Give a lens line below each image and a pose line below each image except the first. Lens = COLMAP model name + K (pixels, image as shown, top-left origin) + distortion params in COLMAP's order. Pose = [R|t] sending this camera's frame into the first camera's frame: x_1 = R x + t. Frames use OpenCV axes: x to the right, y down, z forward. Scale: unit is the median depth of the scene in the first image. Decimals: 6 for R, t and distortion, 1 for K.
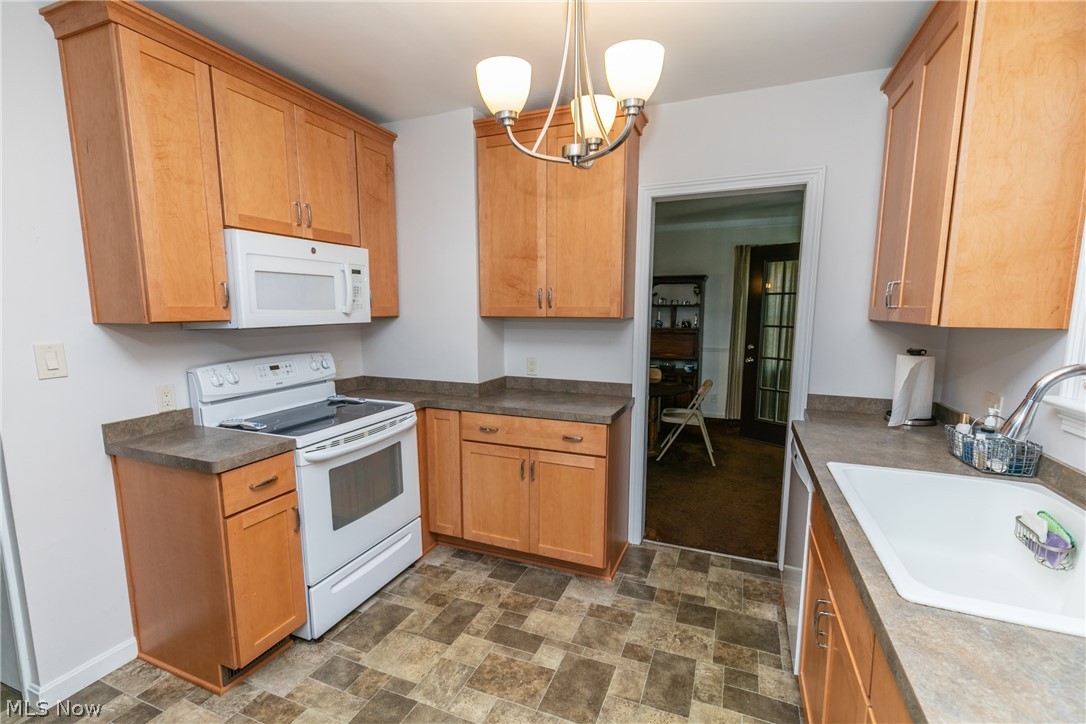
lens RADIAL K [[490.3, 0, 541.6], [0, 490.3, 366.8], [0, 0, 1]] dist [0.013274, 0.000336]
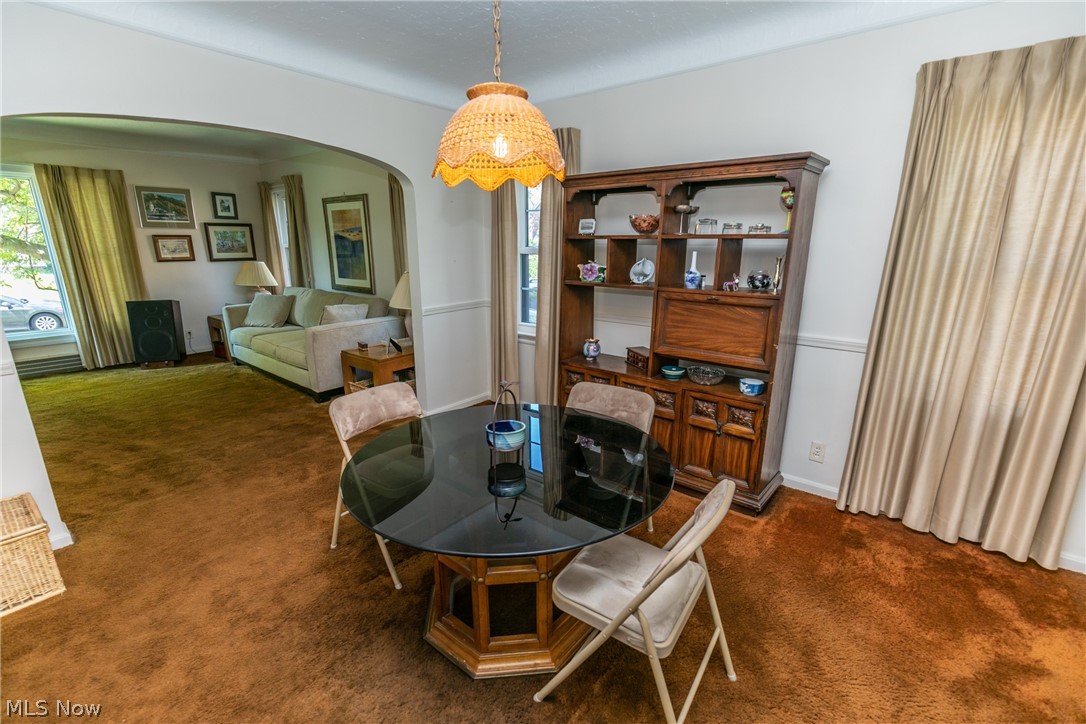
lens RADIAL K [[490.3, 0, 541.6], [0, 490.3, 366.8], [0, 0, 1]] dist [0.013274, 0.000336]
pose [[0.955044, 0.078432, -0.285903, 0.281842], [-0.039126, 0.989280, 0.140690, -0.078073], [0.293872, -0.123179, 0.947874, 0.615959]]
